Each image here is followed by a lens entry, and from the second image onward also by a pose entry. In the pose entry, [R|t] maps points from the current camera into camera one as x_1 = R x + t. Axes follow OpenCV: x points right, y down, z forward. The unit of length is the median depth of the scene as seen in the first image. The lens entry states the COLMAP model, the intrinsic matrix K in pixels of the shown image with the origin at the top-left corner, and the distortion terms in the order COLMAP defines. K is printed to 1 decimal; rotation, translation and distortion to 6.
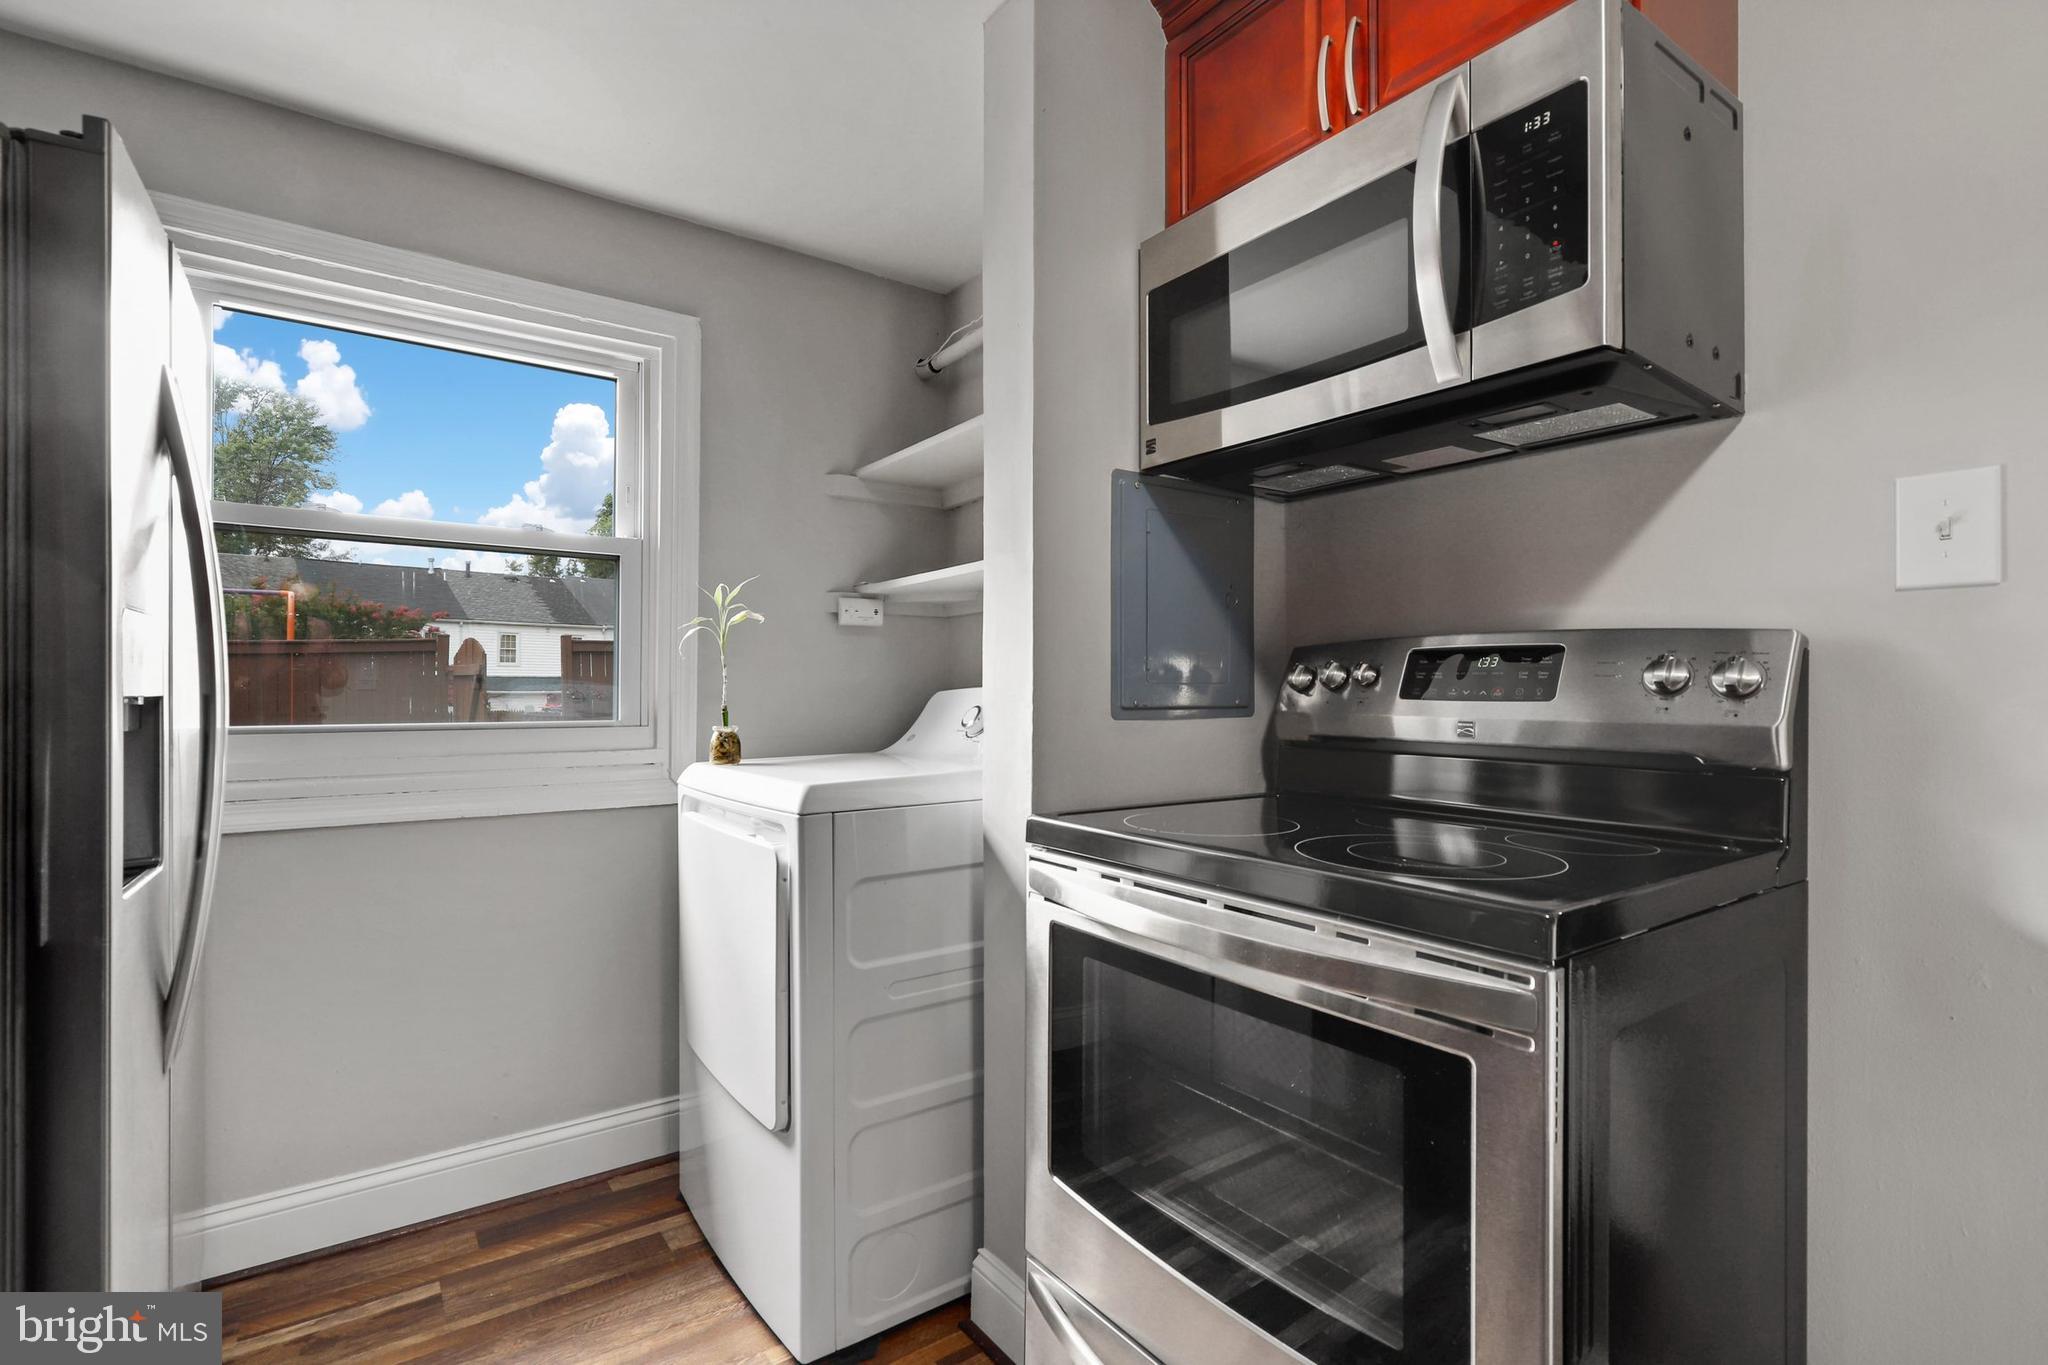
lens RADIAL K [[946.4, 0, 1024.0], [0, 946.4, 682.5], [0, 0, 1]] dist [0.000302, 0.000174]
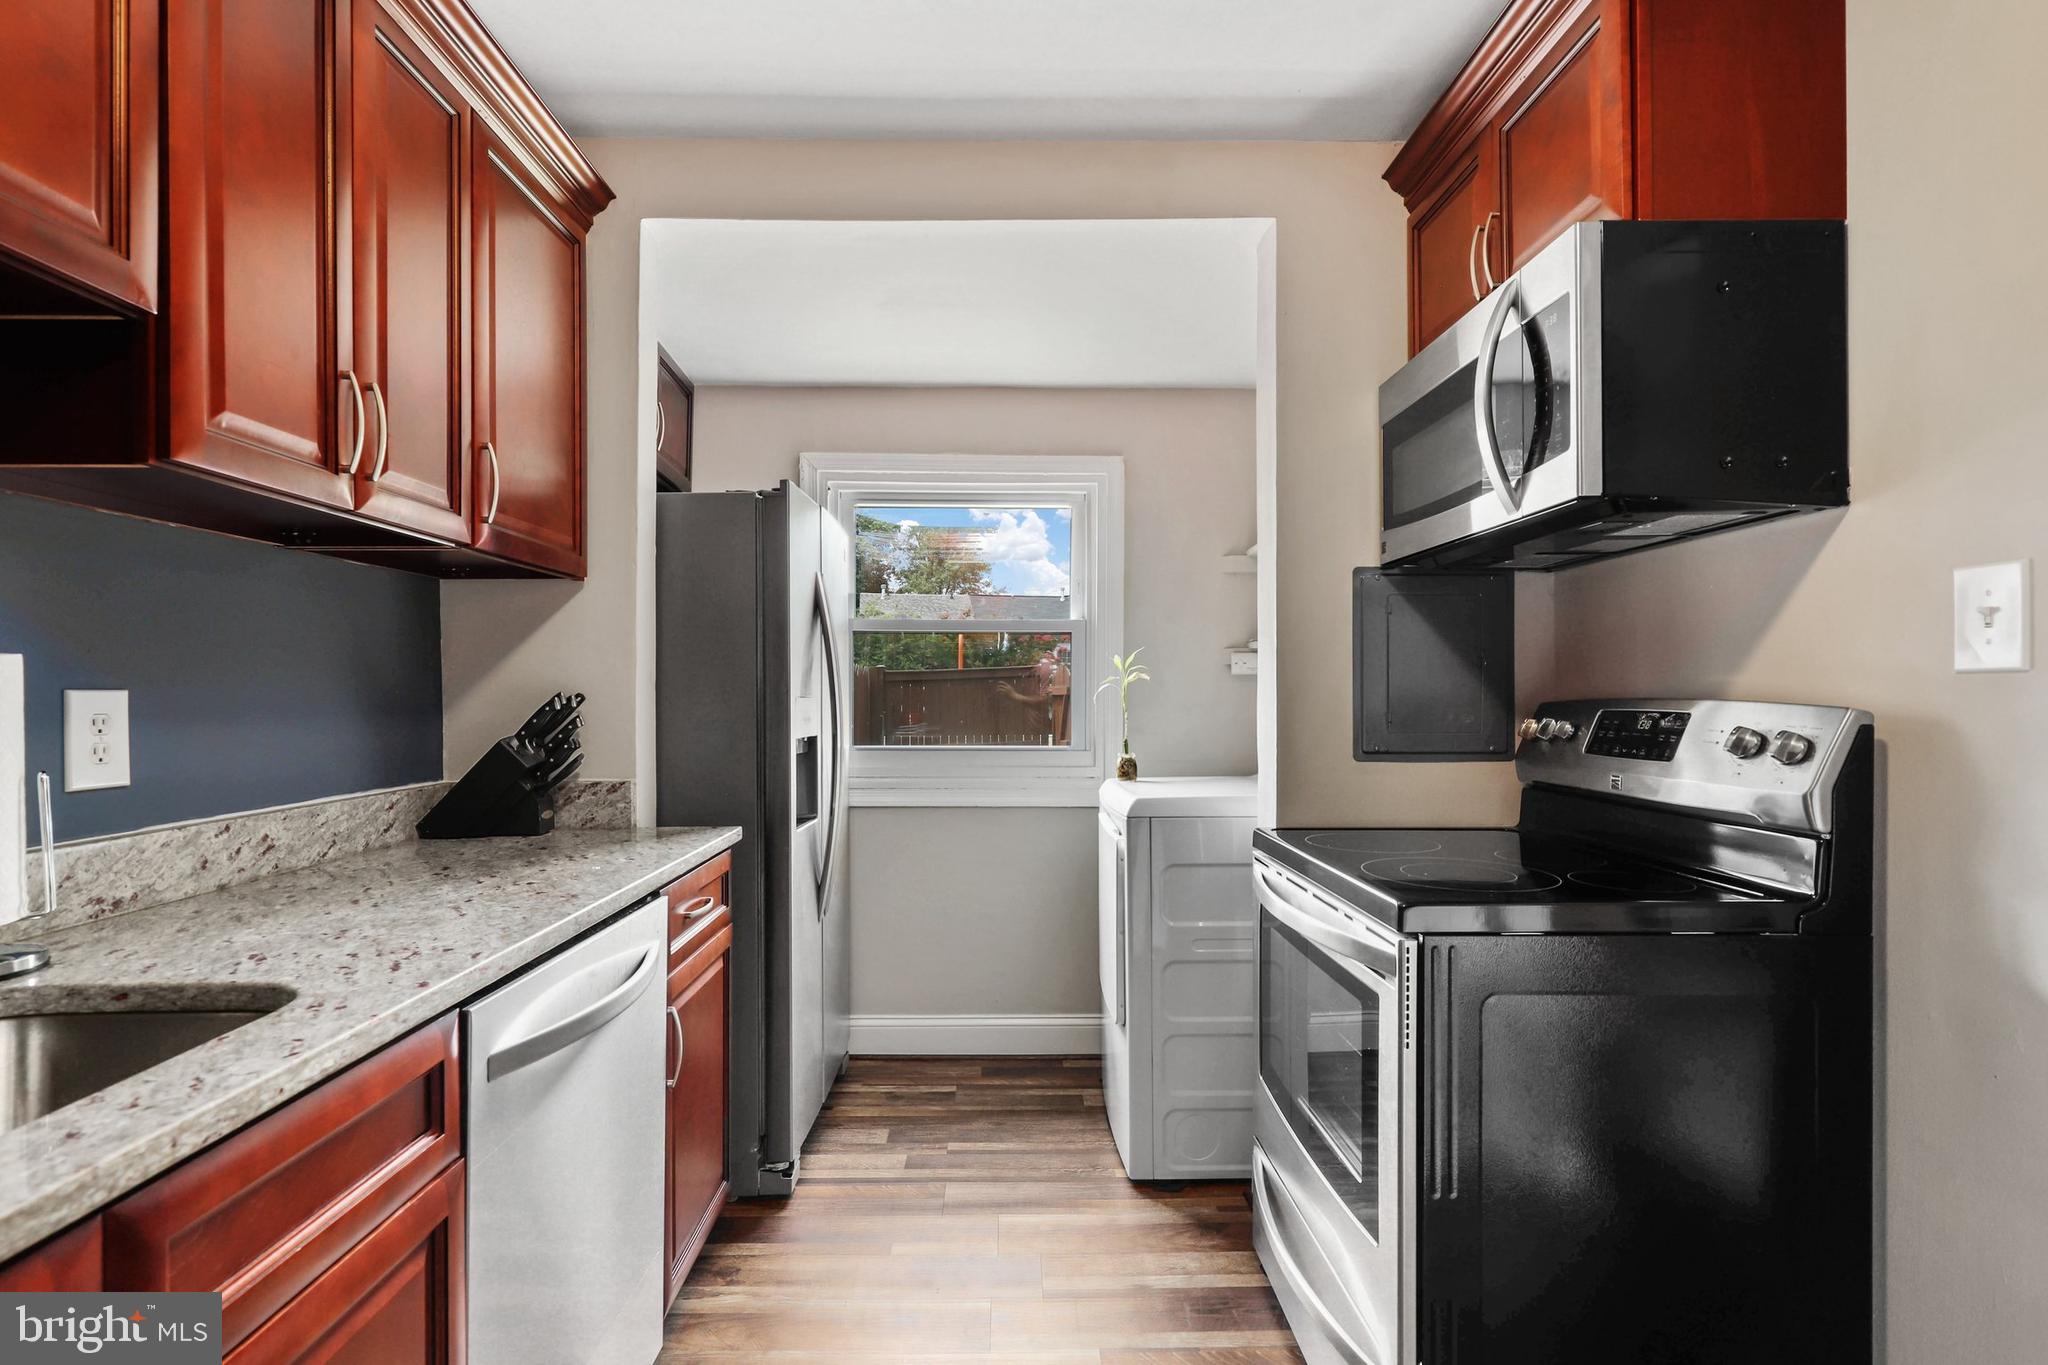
lens RADIAL K [[963.8, 0, 1043.9], [0, 963.8, 698.6], [0, 0, 1]] dist [-0.002516, -0.000076]
pose [[0.833567, -0.000233, -0.552419, 0.453554], [0.004789, 0.999965, 0.006804, -0.055500], [0.552398, -0.008317, 0.833539, -0.322161]]
